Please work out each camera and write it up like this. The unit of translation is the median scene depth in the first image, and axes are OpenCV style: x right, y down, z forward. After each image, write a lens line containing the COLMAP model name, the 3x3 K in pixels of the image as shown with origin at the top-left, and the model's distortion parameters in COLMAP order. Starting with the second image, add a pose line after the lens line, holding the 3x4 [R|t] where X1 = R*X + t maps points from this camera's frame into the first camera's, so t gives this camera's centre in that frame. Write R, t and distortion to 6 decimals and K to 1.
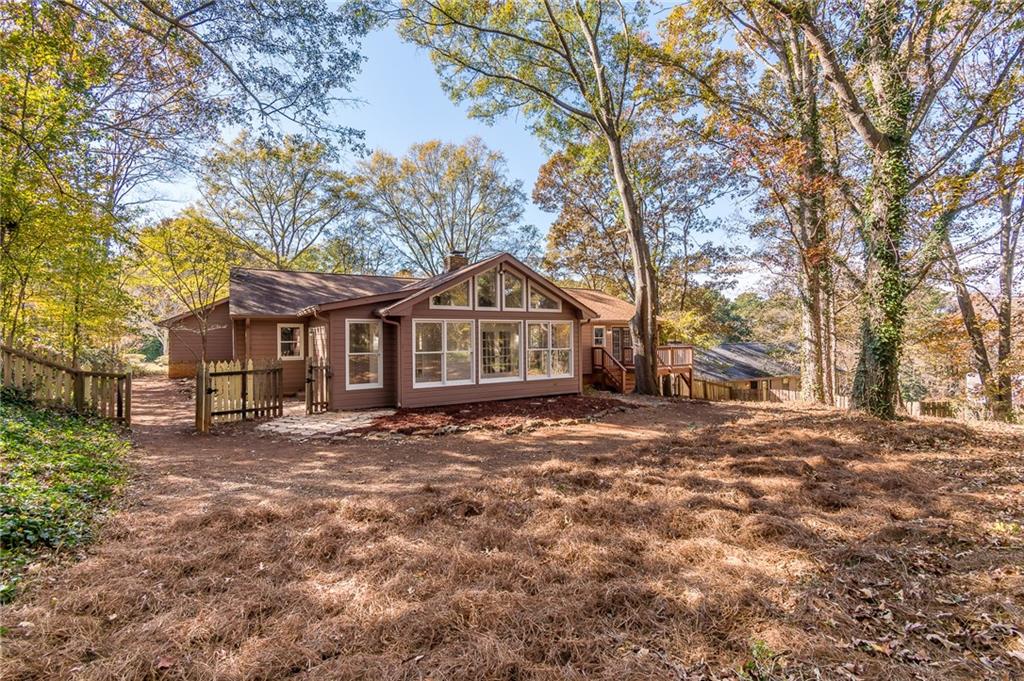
lens RADIAL K [[444.0, 0, 524.4], [0, 444.0, 335.9], [0, 0, 1]] dist [-0.000479, -0.000049]
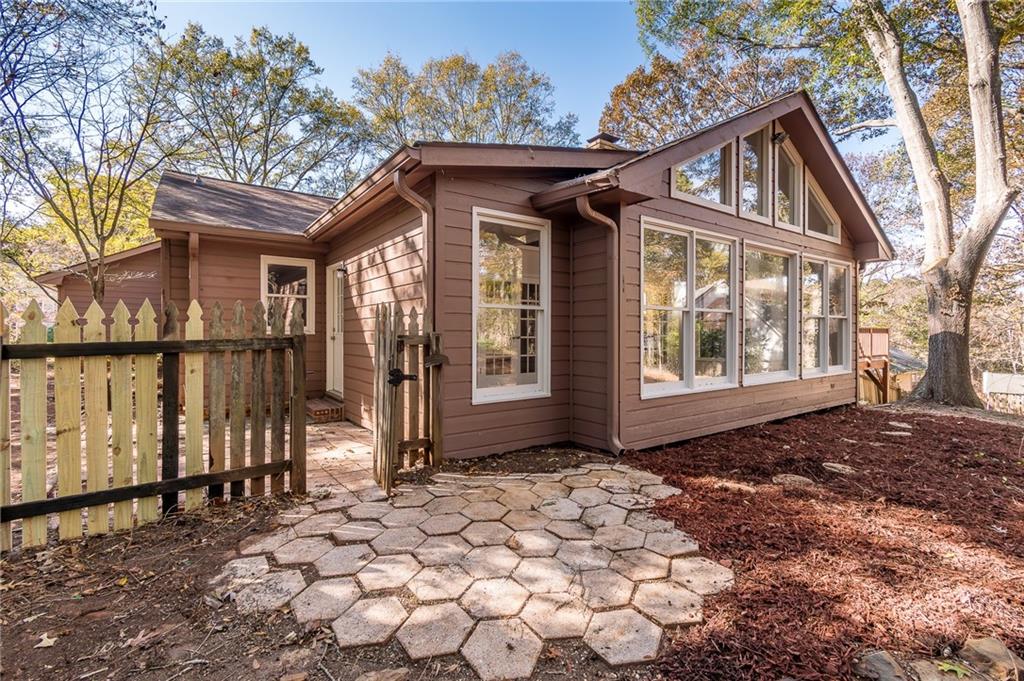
lens RADIAL K [[455.3, 0, 515.7], [0, 455.3, 331.9], [0, 0, 1]] dist [-0.001662, -0.000298]
pose [[0.998763, 0.005254, 0.049454, -0.384052], [-0.004892, 0.999960, -0.007433, 0.065644], [-0.049491, 0.007182, 0.998749, 0.628922]]
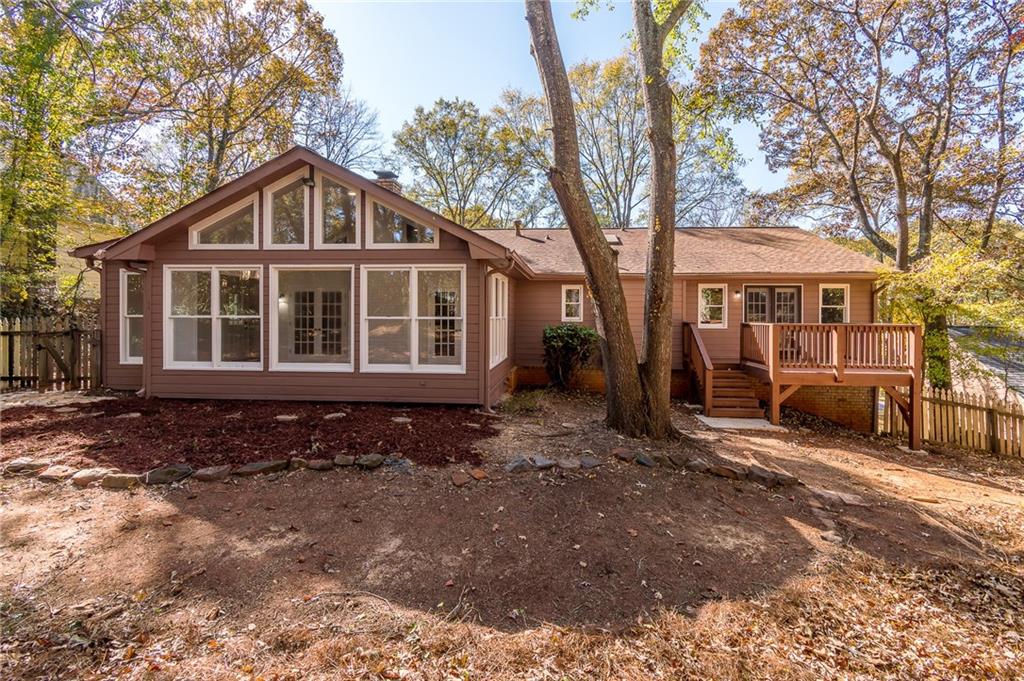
lens RADIAL K [[455.3, 0, 515.7], [0, 455.3, 331.9], [0, 0, 1]] dist [-0.001662, -0.000298]
pose [[0.811664, 0.041844, -0.582624, 0.590057], [-0.011472, 0.998380, 0.055722, 0.017182], [0.584012, -0.038544, 0.810830, 0.766799]]
